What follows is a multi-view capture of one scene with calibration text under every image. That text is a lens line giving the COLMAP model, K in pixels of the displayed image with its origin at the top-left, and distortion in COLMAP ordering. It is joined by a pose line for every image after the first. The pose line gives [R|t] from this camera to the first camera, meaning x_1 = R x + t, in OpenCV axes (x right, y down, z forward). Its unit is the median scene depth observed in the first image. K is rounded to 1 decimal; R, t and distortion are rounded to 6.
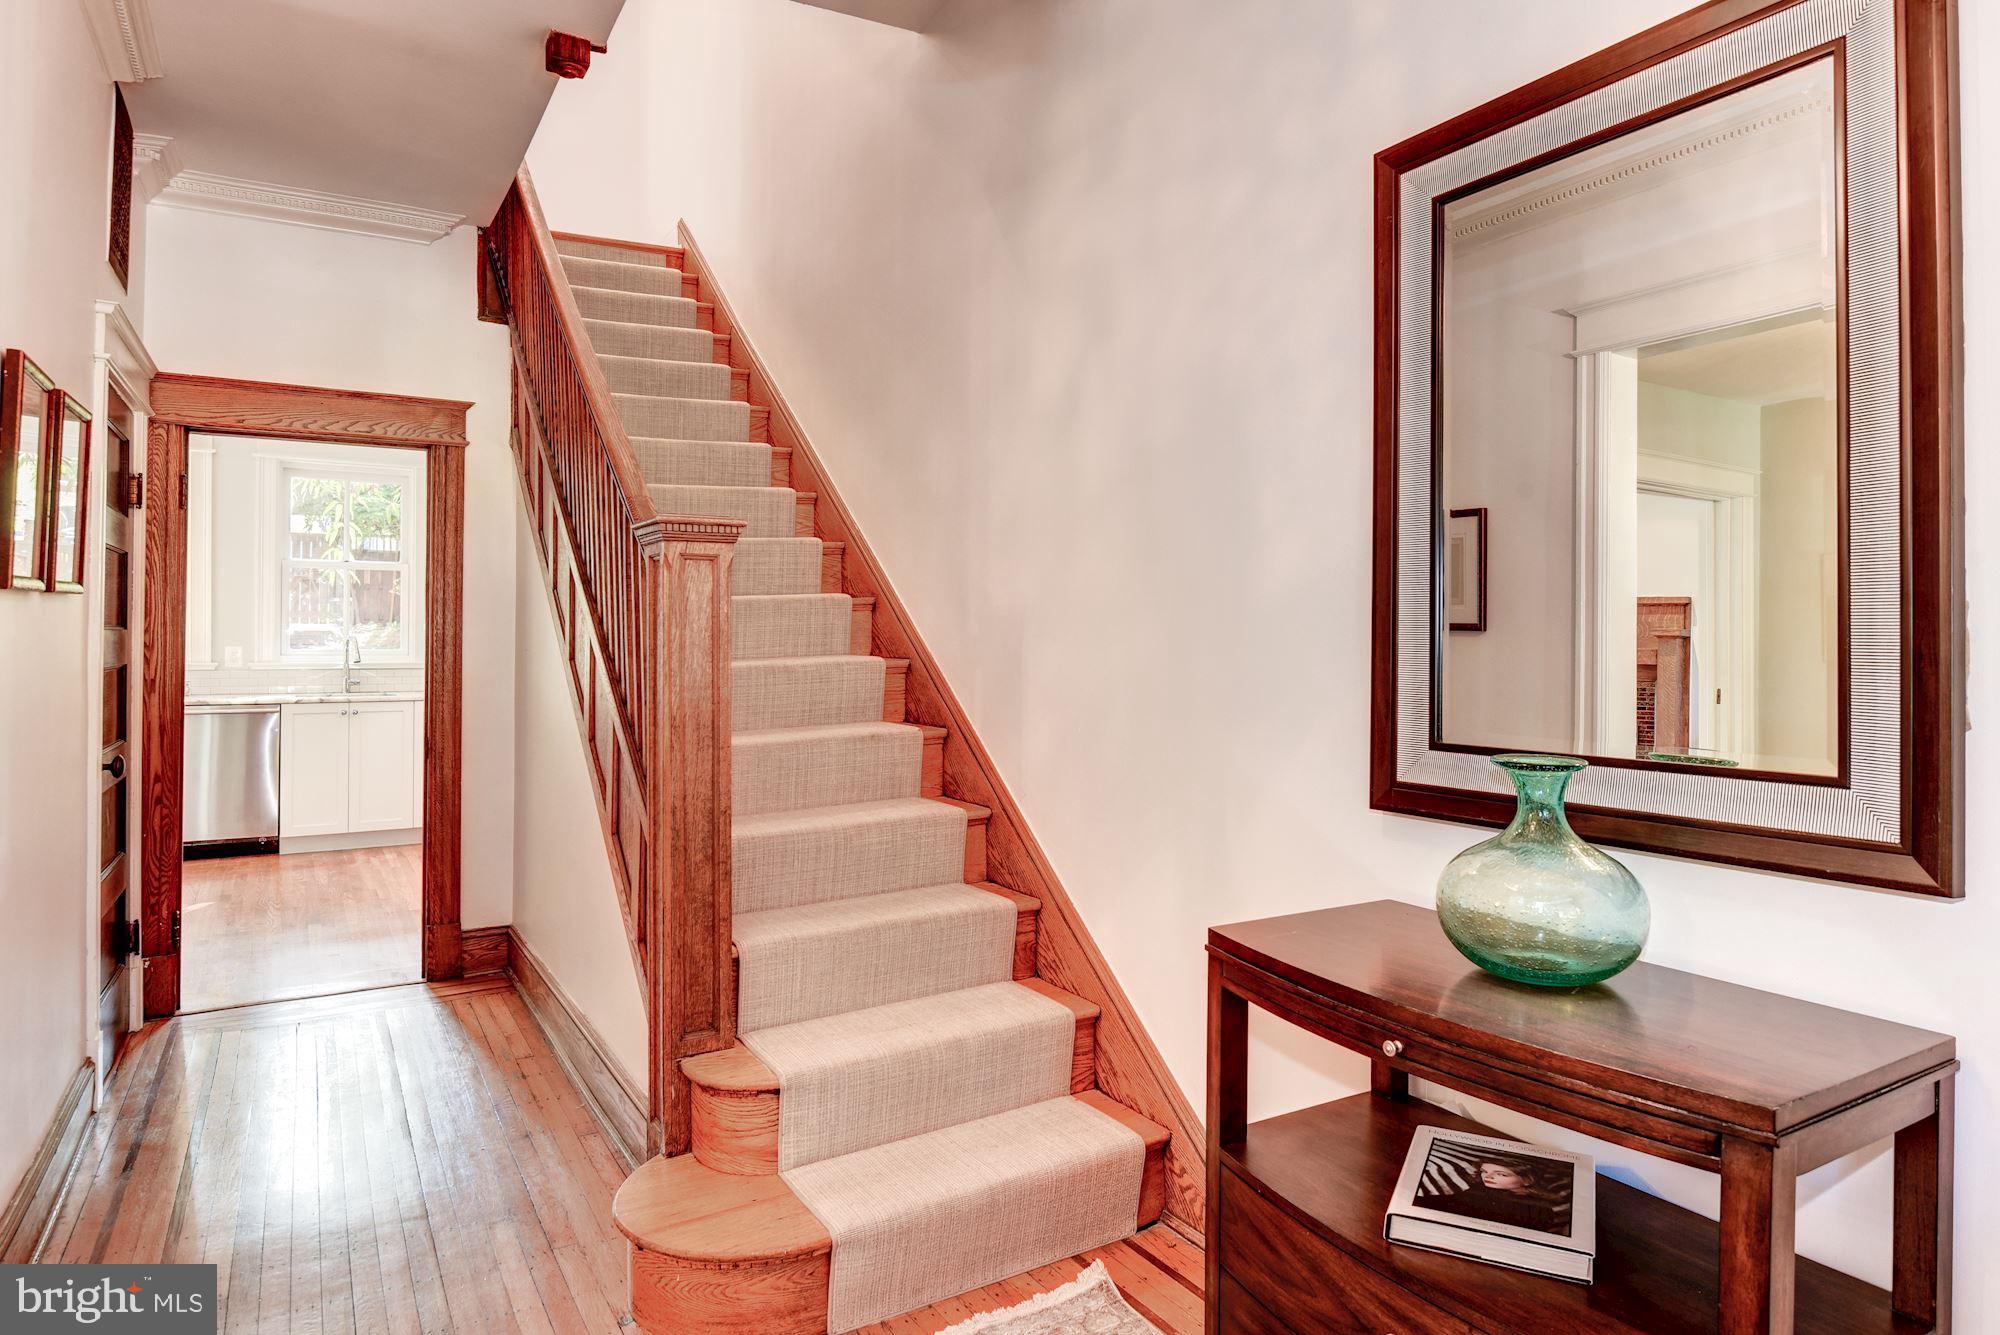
lens RADIAL K [[1186.3, 0, 1003.8], [0, 1186.3, 647.6], [0, 0, 1]] dist [0.020113, 0.000248]
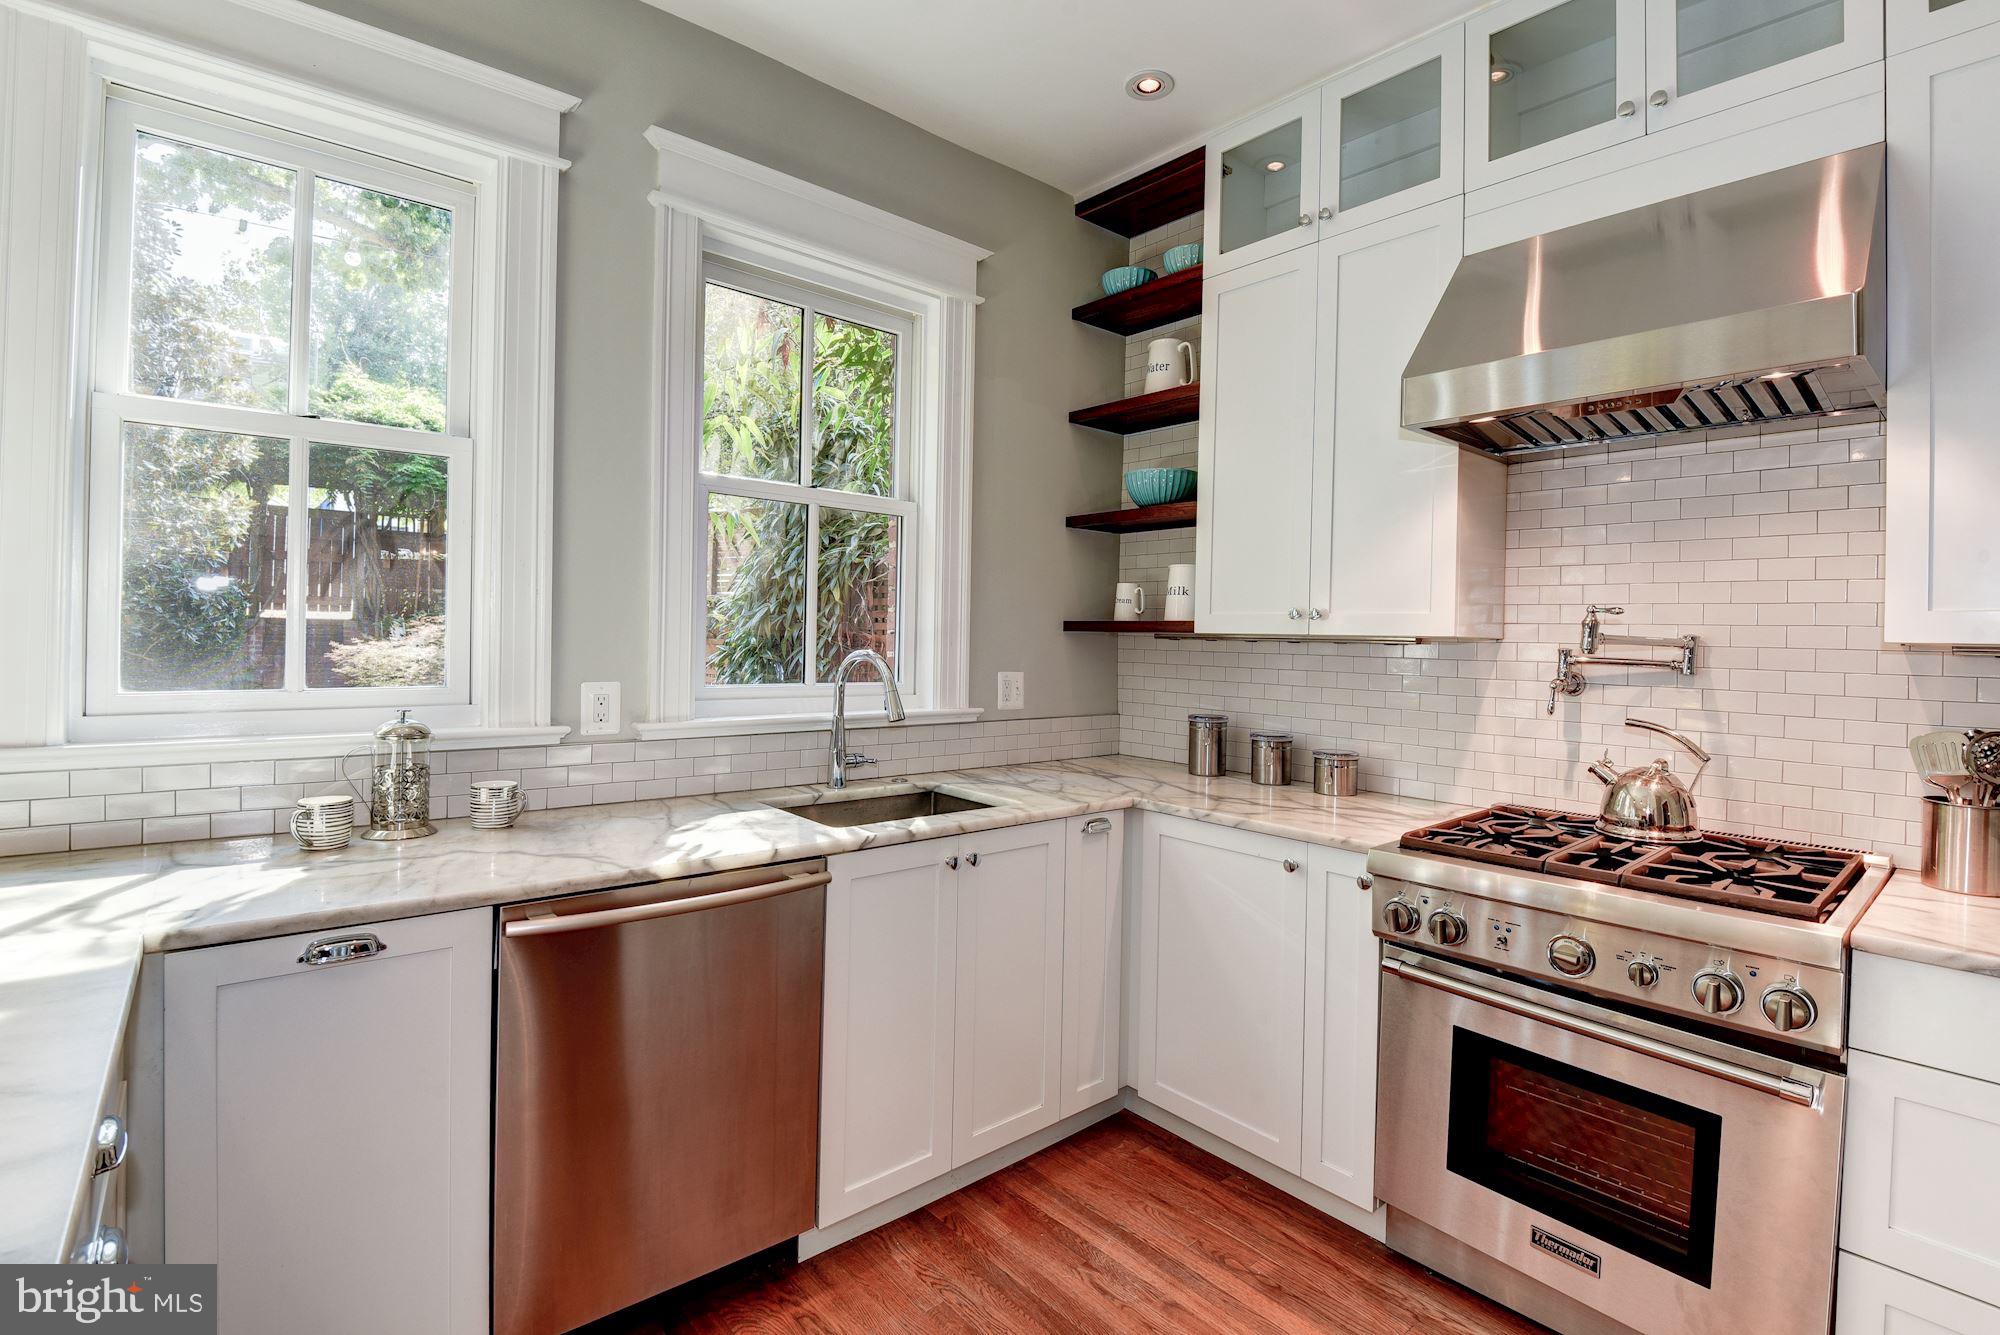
lens RADIAL K [[926.8, 0, 1016.7], [0, 926.8, 641.8], [0, 0, 1]] dist [-0.011736, -0.006522]
pose [[0.983424, 0.011025, 0.180987, -0.565936], [-0.011703, 0.999928, 0.002679, -0.016574], [-0.180945, -0.004752, 0.983482, 0.679604]]
